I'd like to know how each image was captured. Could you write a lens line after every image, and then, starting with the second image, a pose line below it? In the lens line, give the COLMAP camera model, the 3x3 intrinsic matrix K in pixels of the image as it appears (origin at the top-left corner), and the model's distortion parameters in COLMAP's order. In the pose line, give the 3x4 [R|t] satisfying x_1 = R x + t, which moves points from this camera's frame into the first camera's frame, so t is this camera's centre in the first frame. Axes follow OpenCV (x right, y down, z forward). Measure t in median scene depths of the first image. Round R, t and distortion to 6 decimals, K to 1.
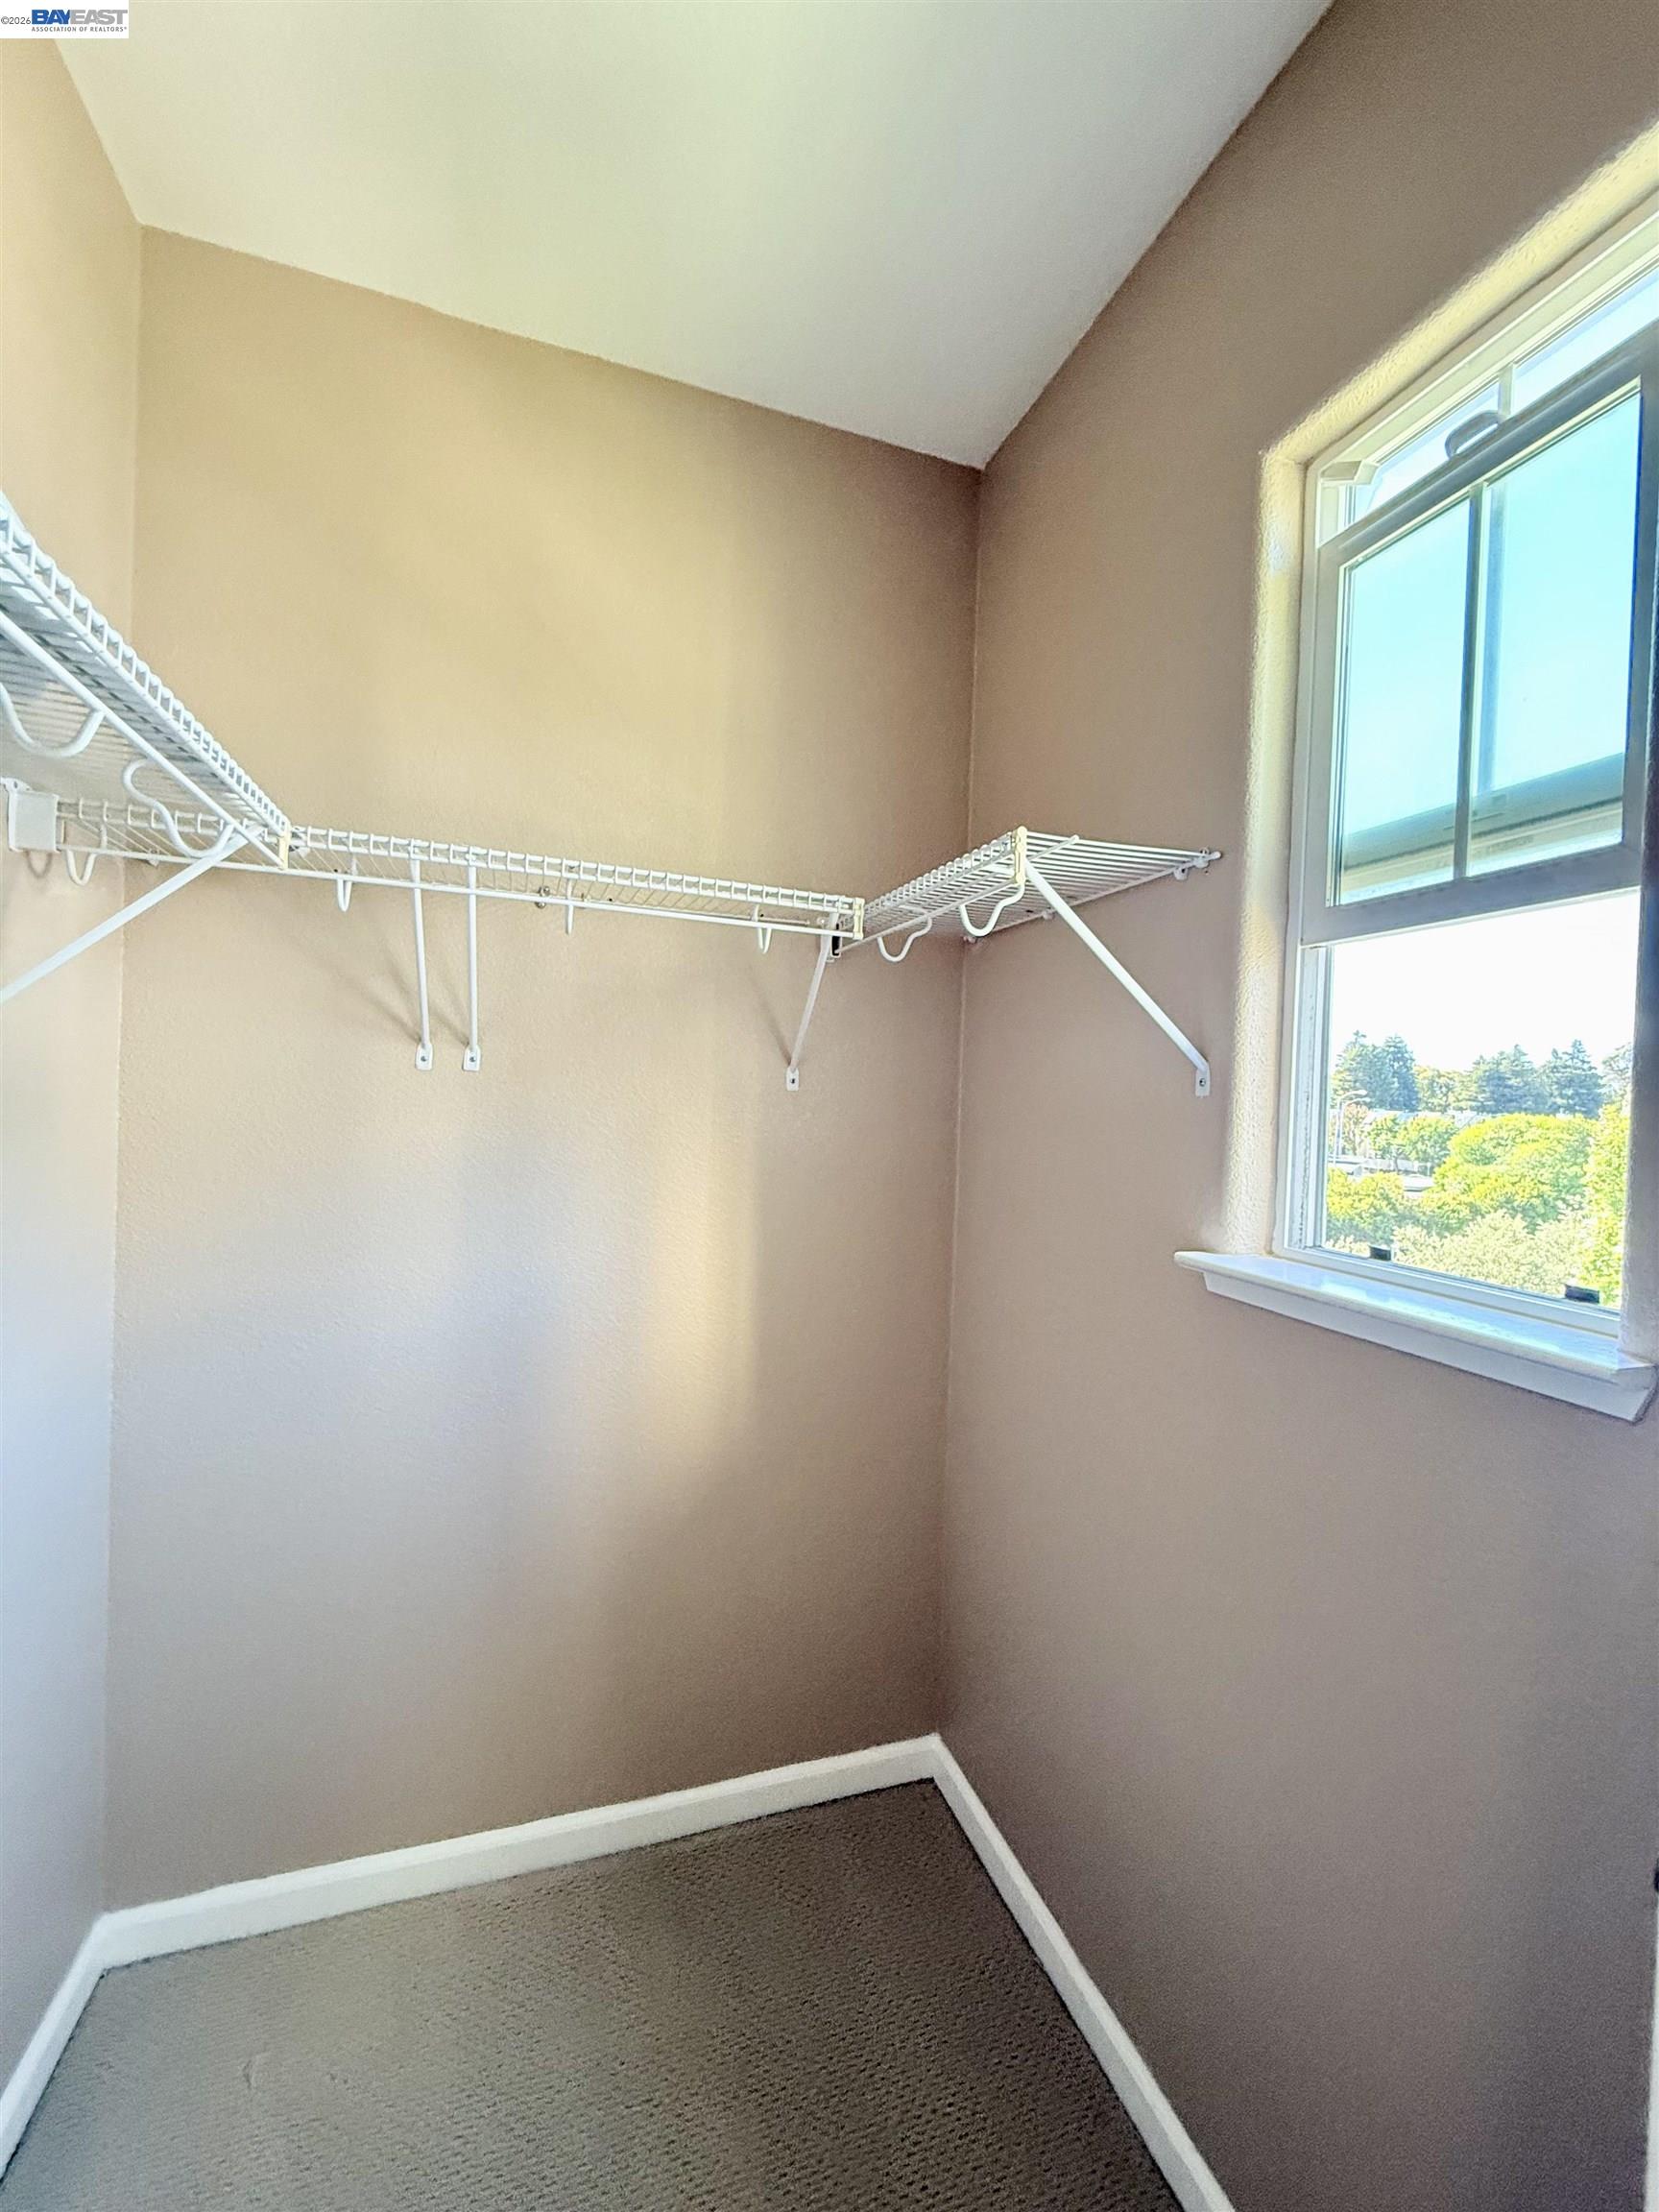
lens RADIAL K [[881.5, 0, 828.9], [0, 881.5, 1101.7], [0, 0, 1]] dist [0.000380, -0.000451]
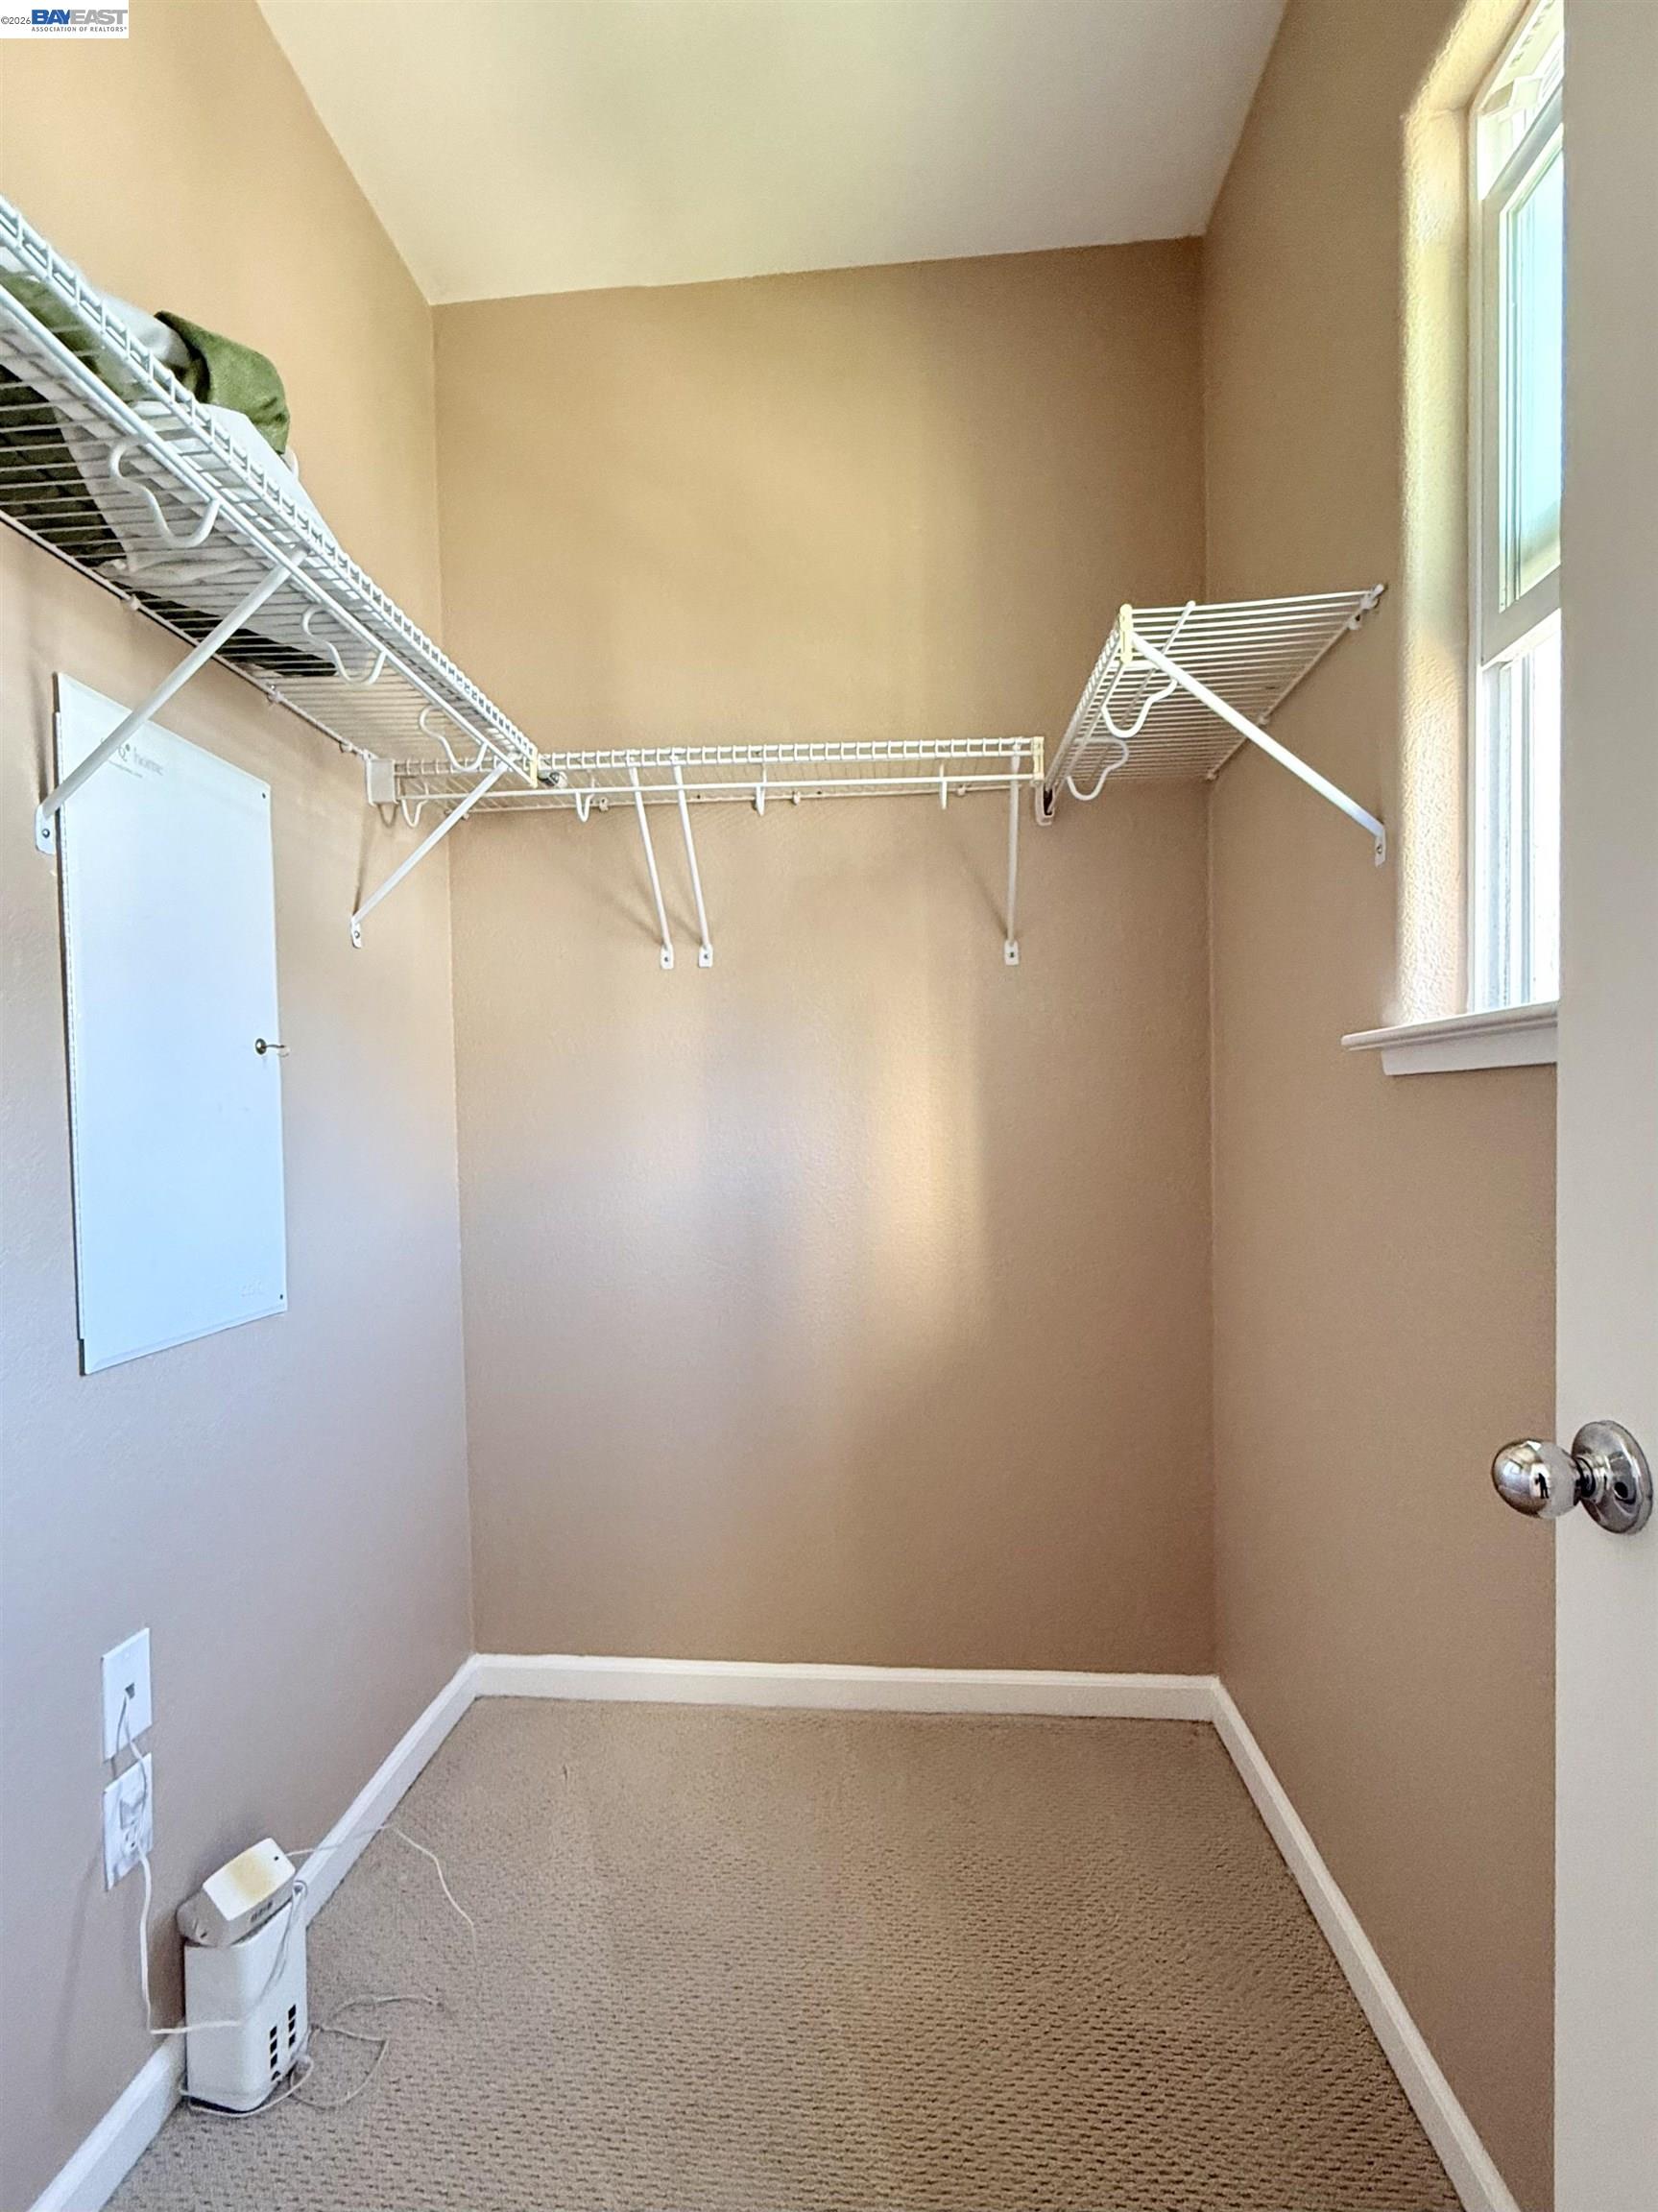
lens RADIAL K [[1001.2, 0, 753.3], [0, 1001.2, 1103.3], [0, 0, 1]] dist [0.002443, 0.000281]
pose [[0.910354, -0.035959, -0.412265, 0.191471], [0.044478, 0.998949, 0.011083, 0.148089], [0.411433, -0.028426, 0.910997, -0.149544]]
